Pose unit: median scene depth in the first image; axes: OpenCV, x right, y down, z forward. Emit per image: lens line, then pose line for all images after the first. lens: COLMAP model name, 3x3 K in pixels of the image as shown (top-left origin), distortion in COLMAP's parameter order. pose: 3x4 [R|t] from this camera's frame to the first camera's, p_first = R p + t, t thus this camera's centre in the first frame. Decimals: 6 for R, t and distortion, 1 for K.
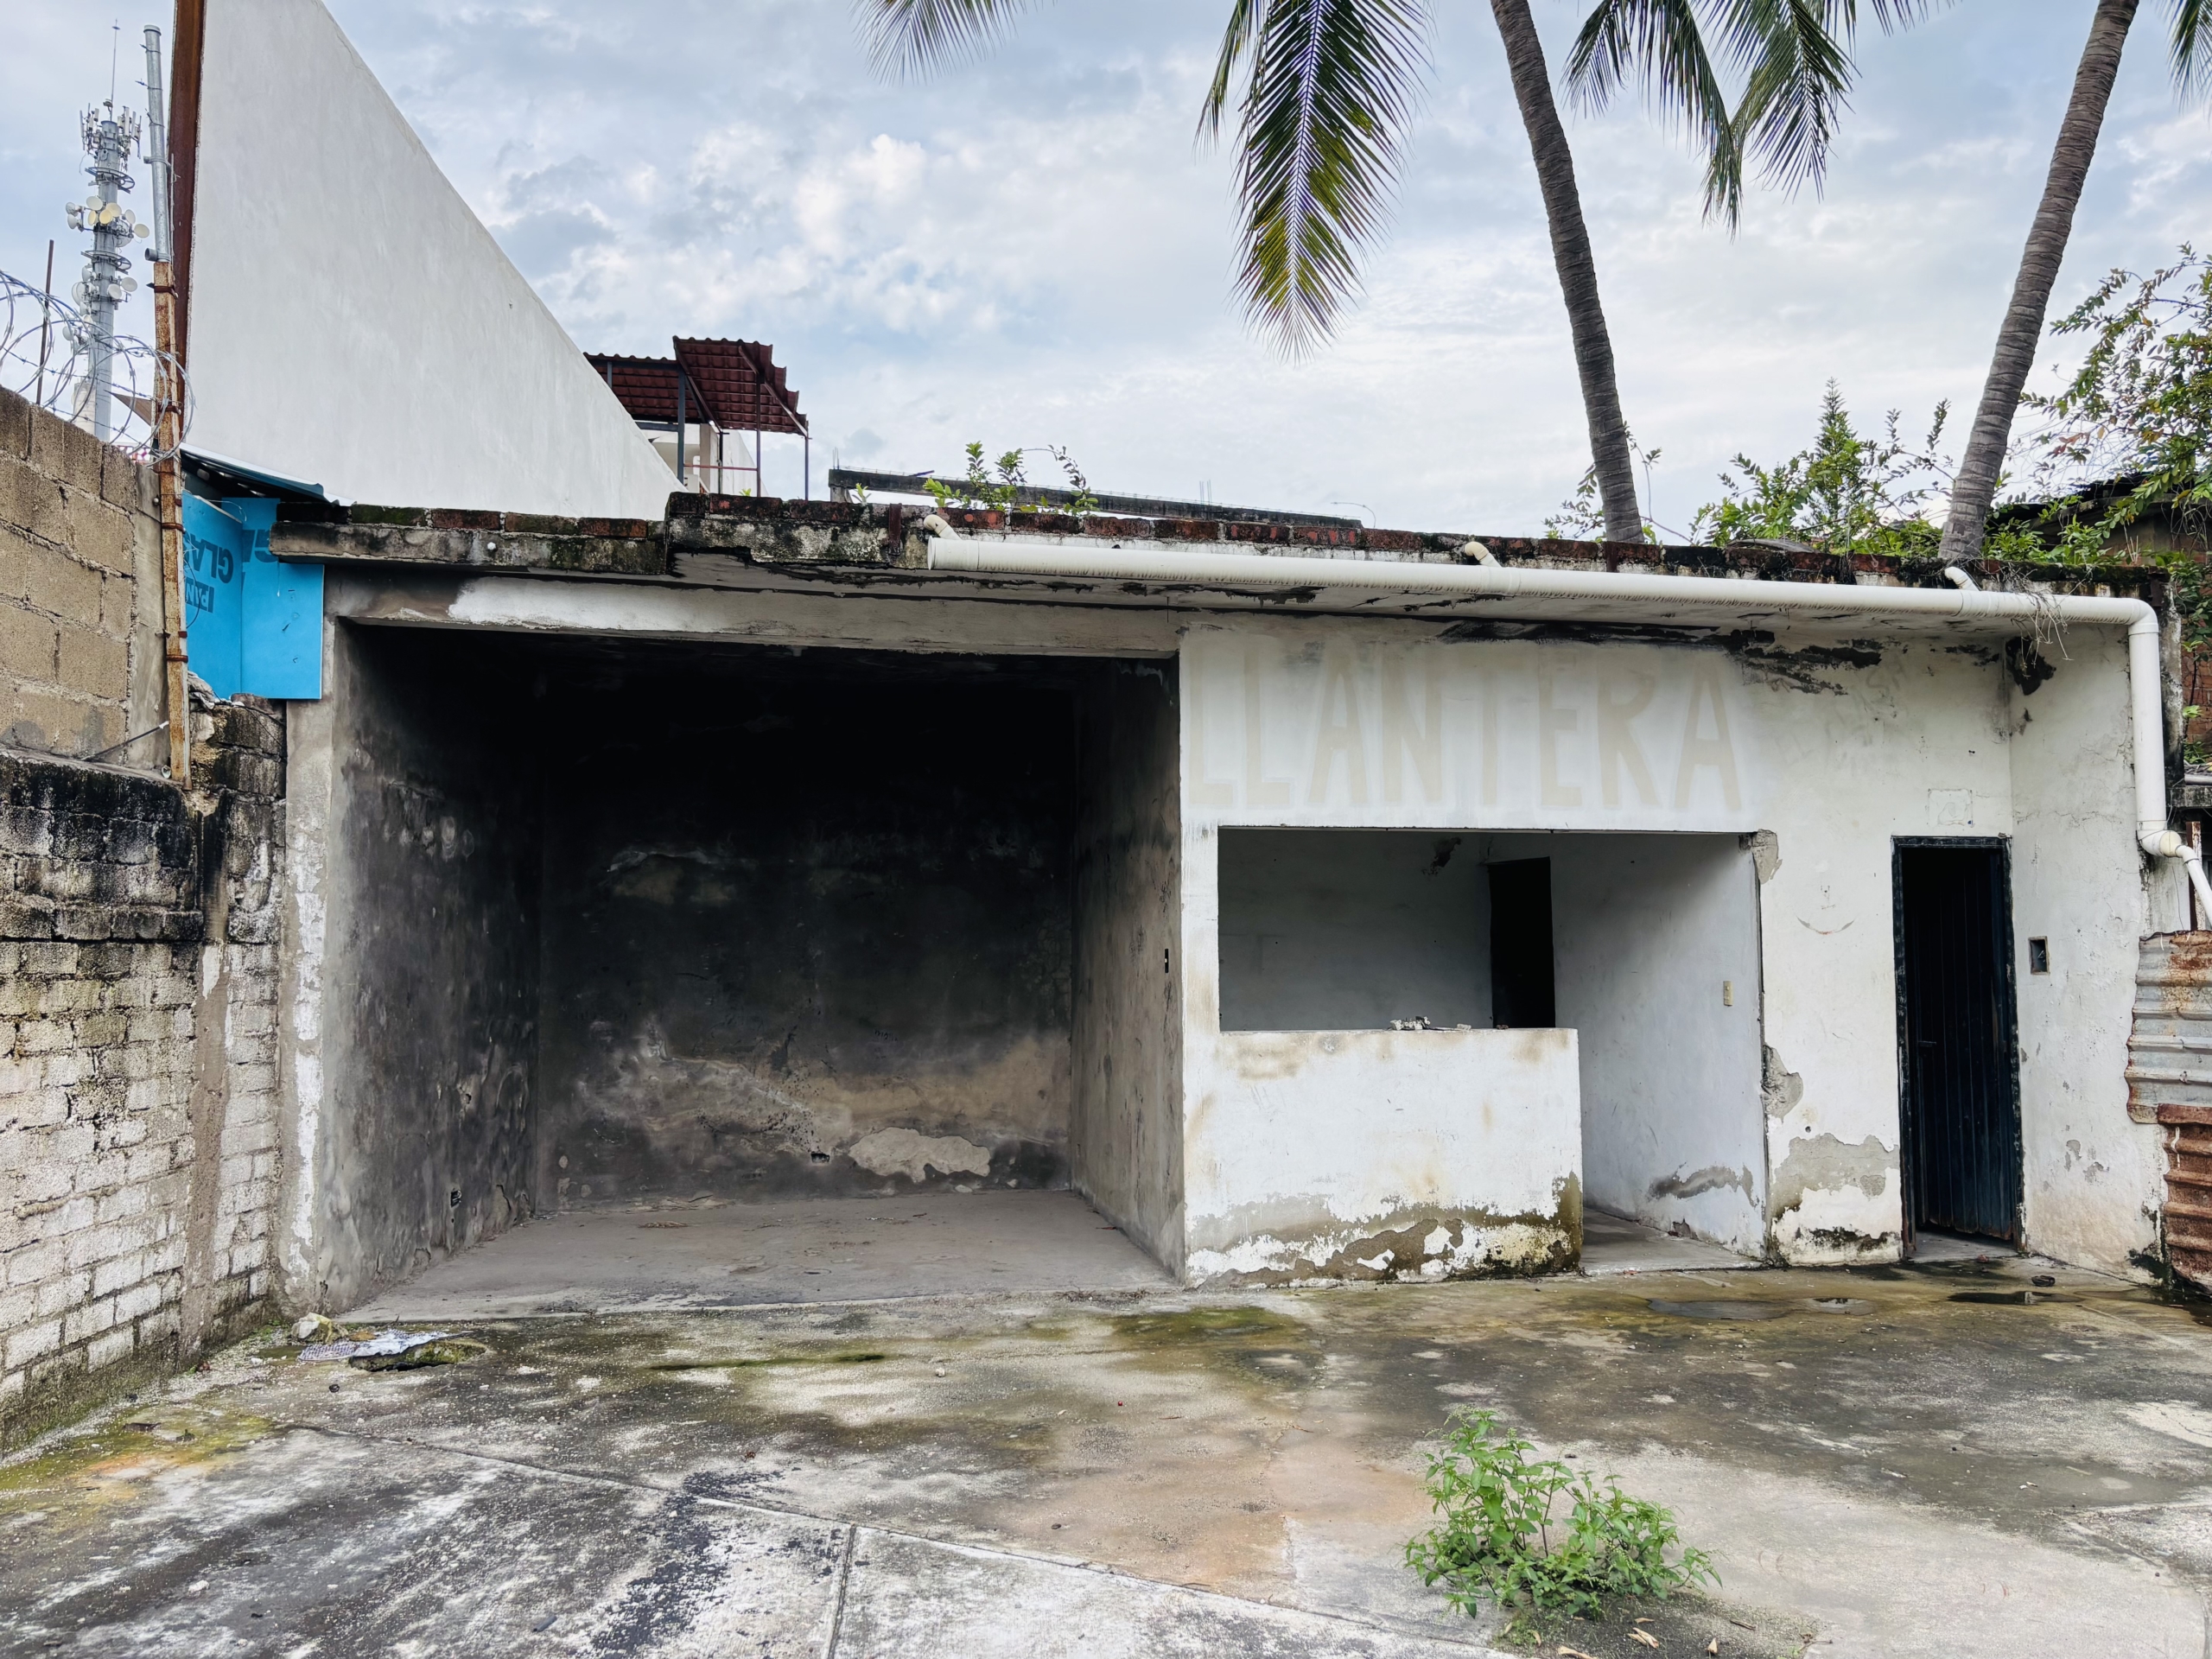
lens RADIAL K [[1664.1, 0, 1105.9], [0, 1664.1, 842.6], [0, 0, 1]] dist [0.050314, -0.062895]
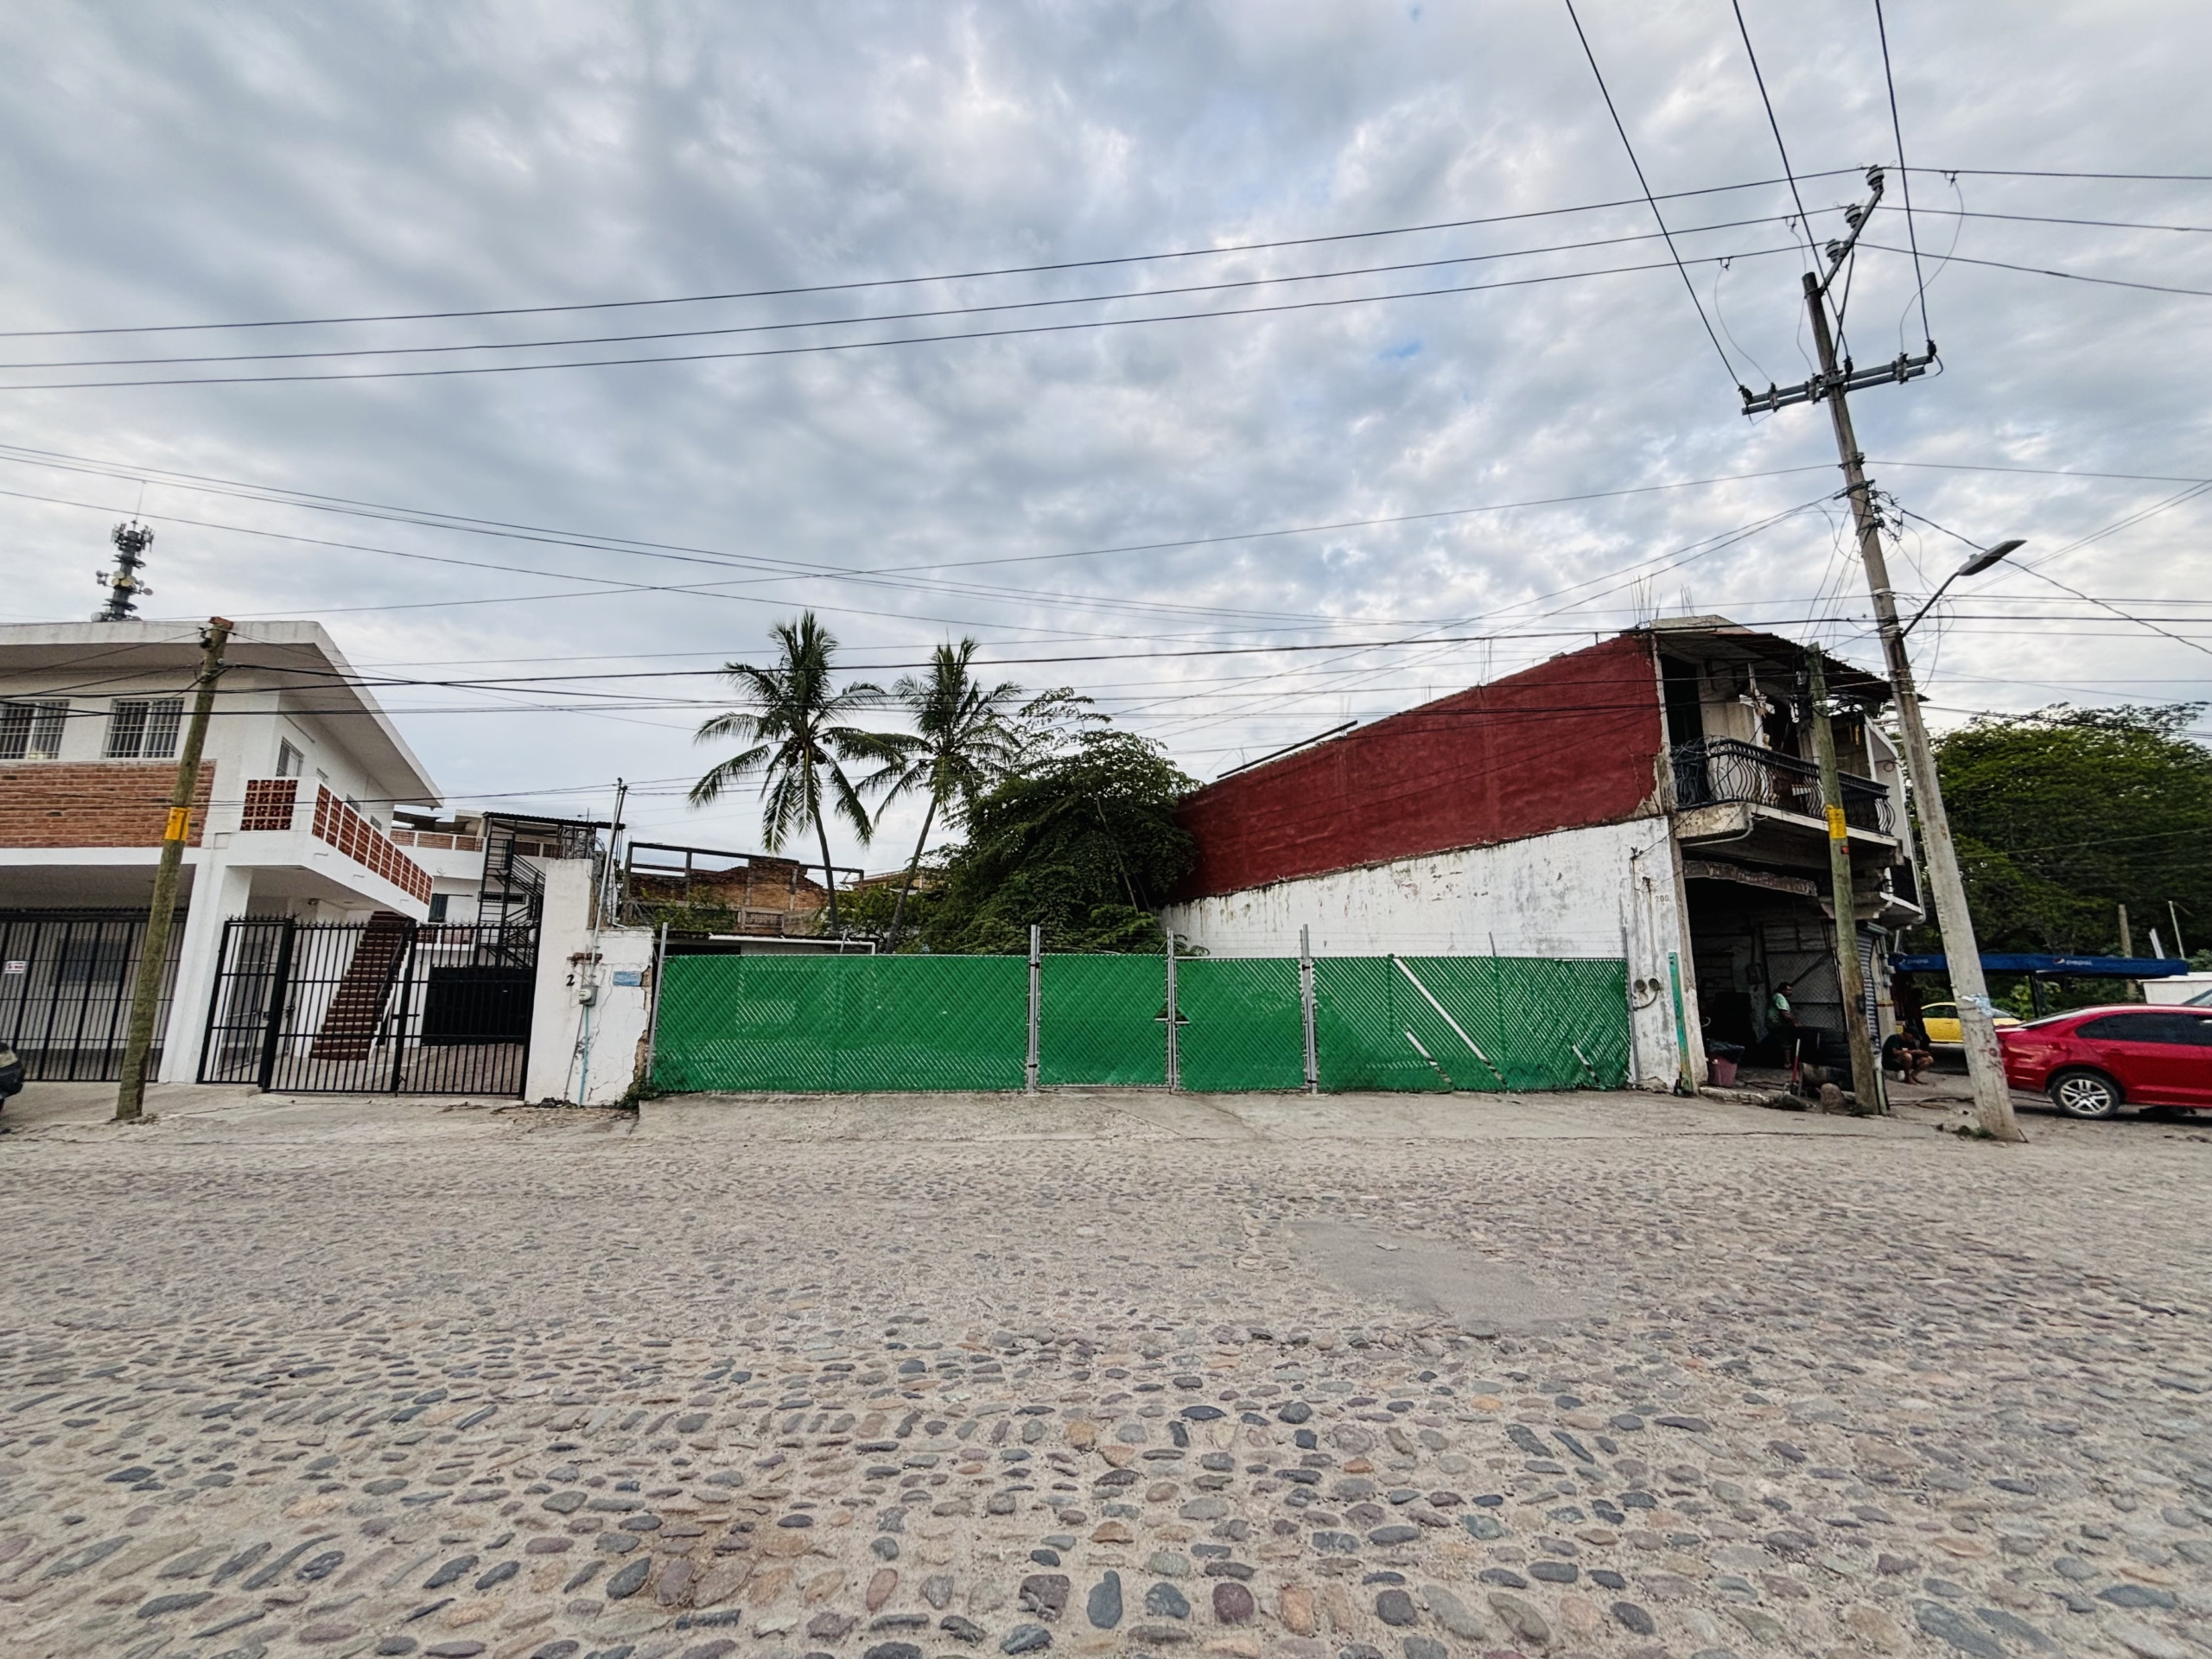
lens RADIAL K [[892.6, 0, 1137.1], [0, 892.6, 822.5], [0, 0, 1]] dist [-0.002845, 0.000685]
pose [[0.888226, 0.085357, 0.451407, -0.231642], [-0.028540, 0.990942, -0.131220, -0.191713], [-0.458519, 0.103670, 0.882617, -3.383749]]
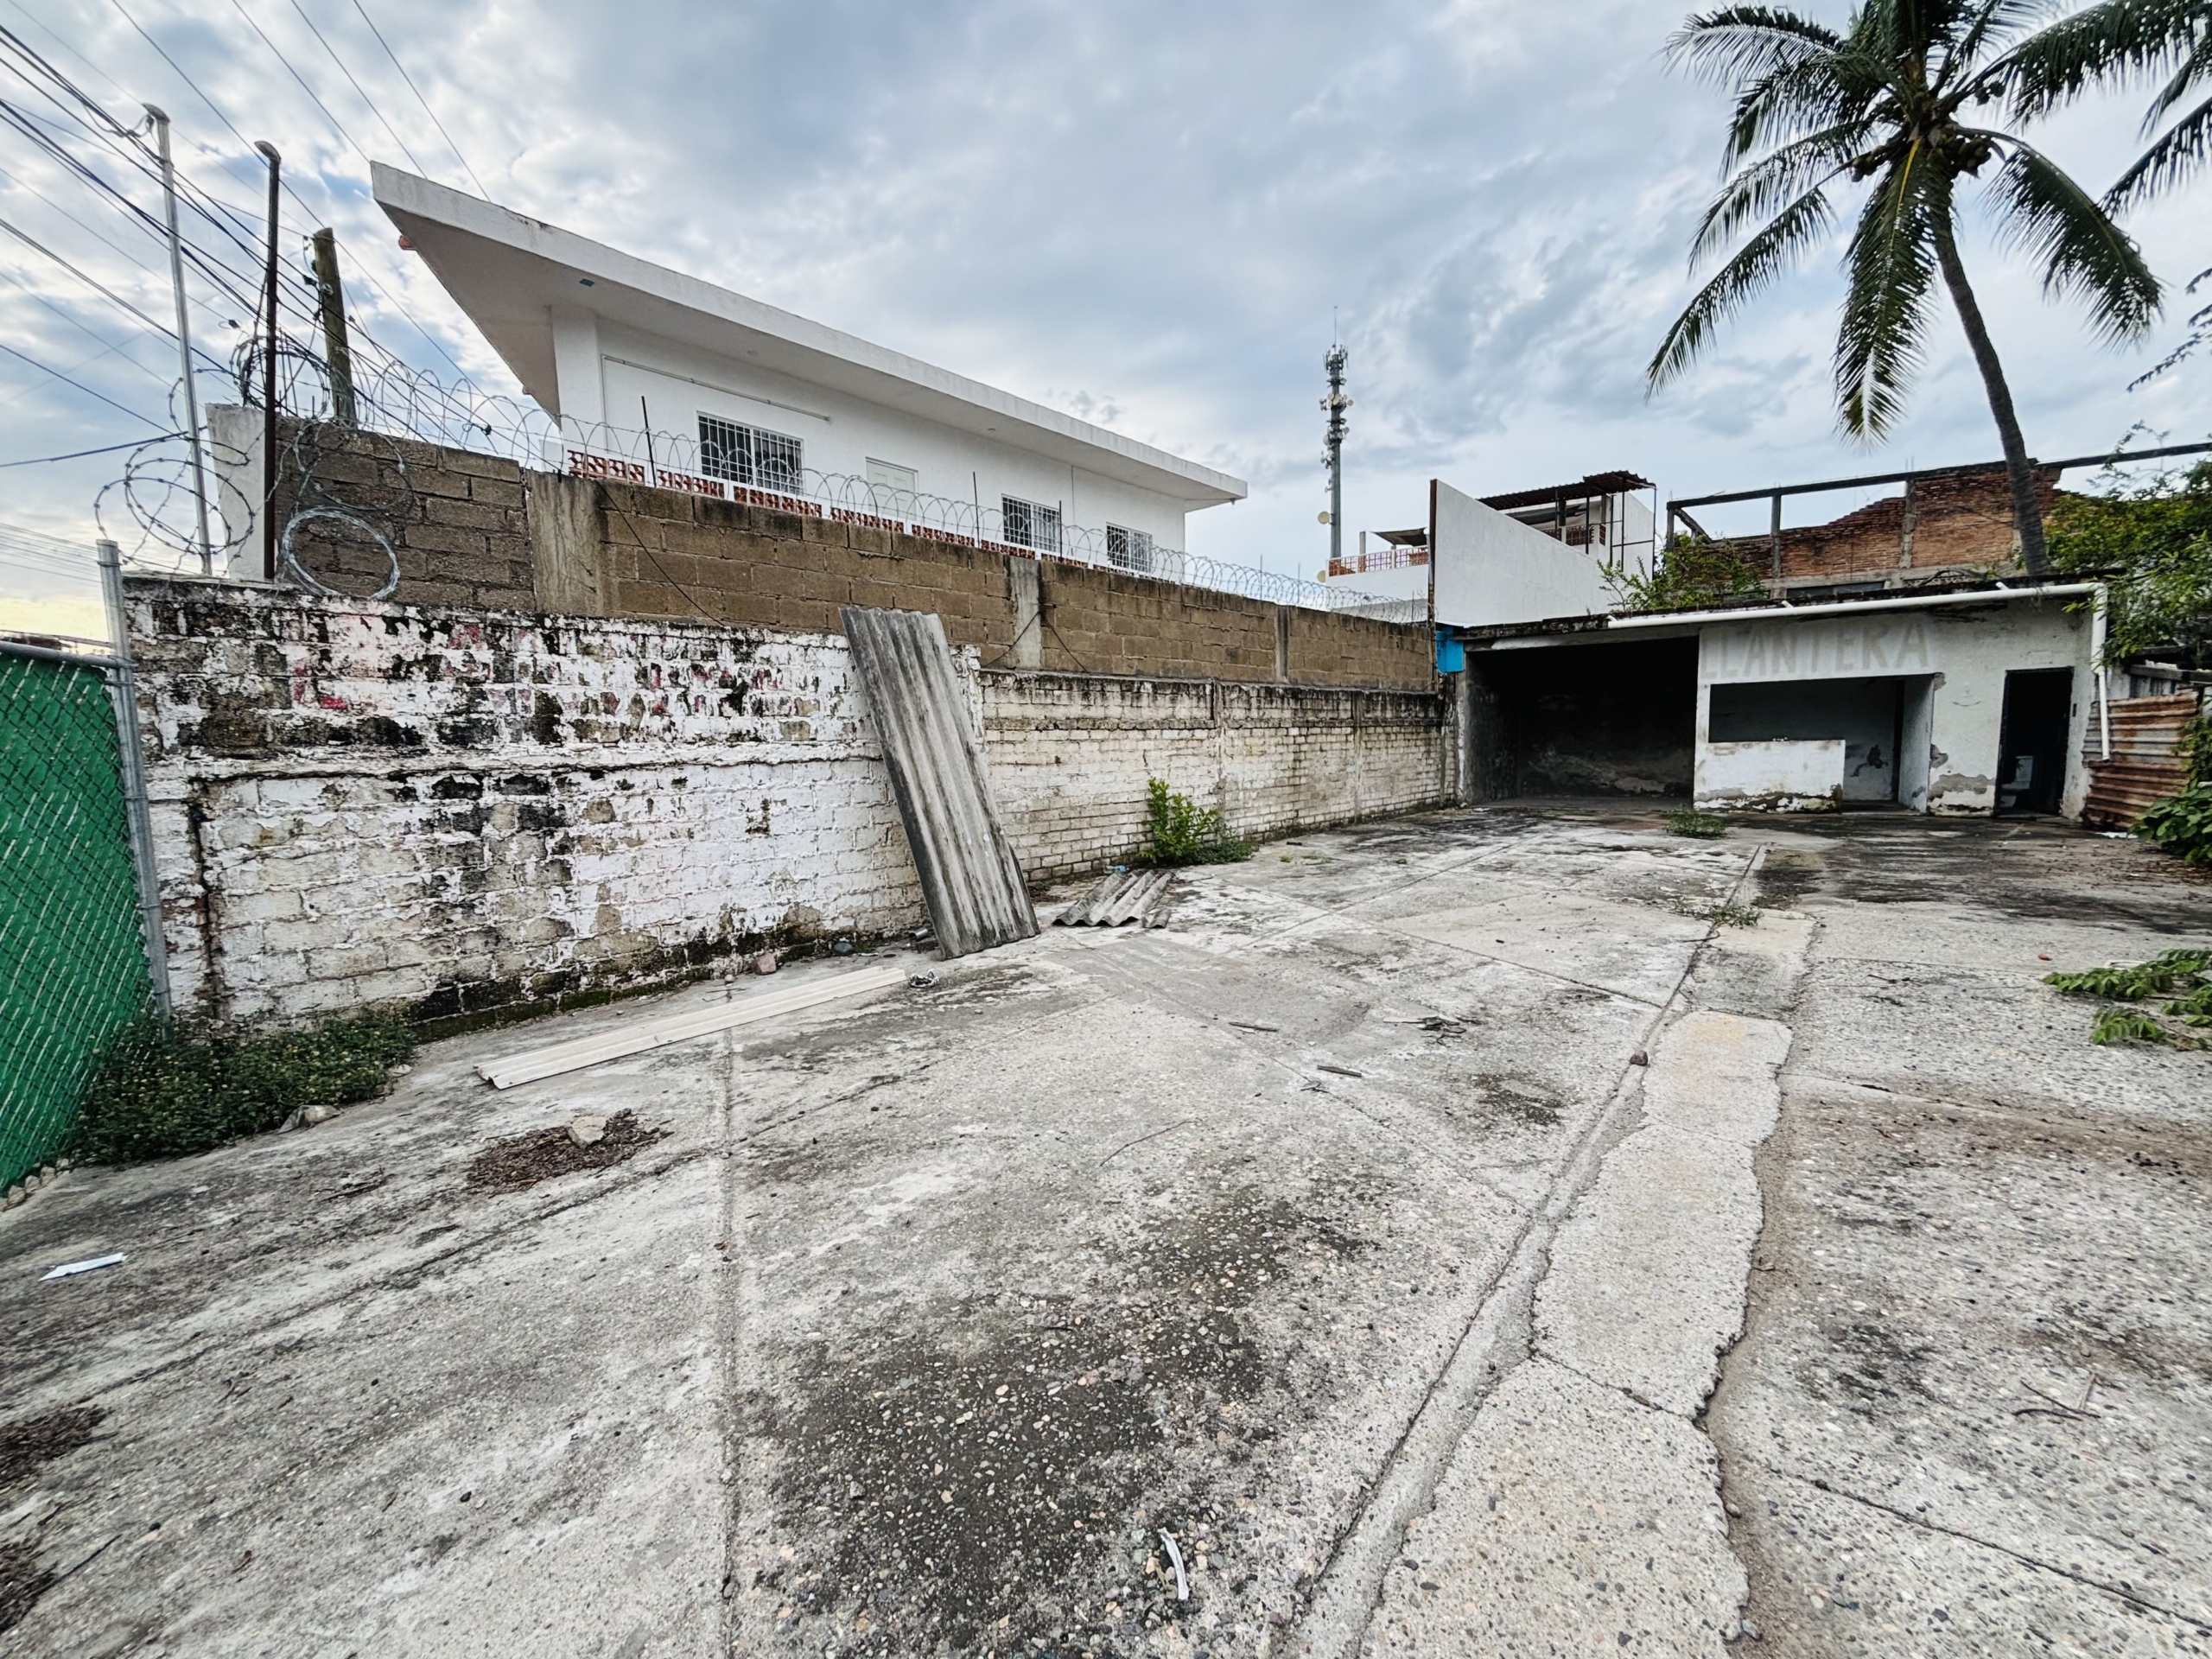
lens RADIAL K [[892.6, 0, 1100.7], [0, 892.6, 832.1], [0, 0, 1]] dist [-0.002845, 0.000685]
pose [[0.705149, 0.051760, -0.707167, 0.515604], [0.072352, 0.986874, 0.144378, -0.068595], [0.705358, -0.152973, 0.692148, -1.290894]]
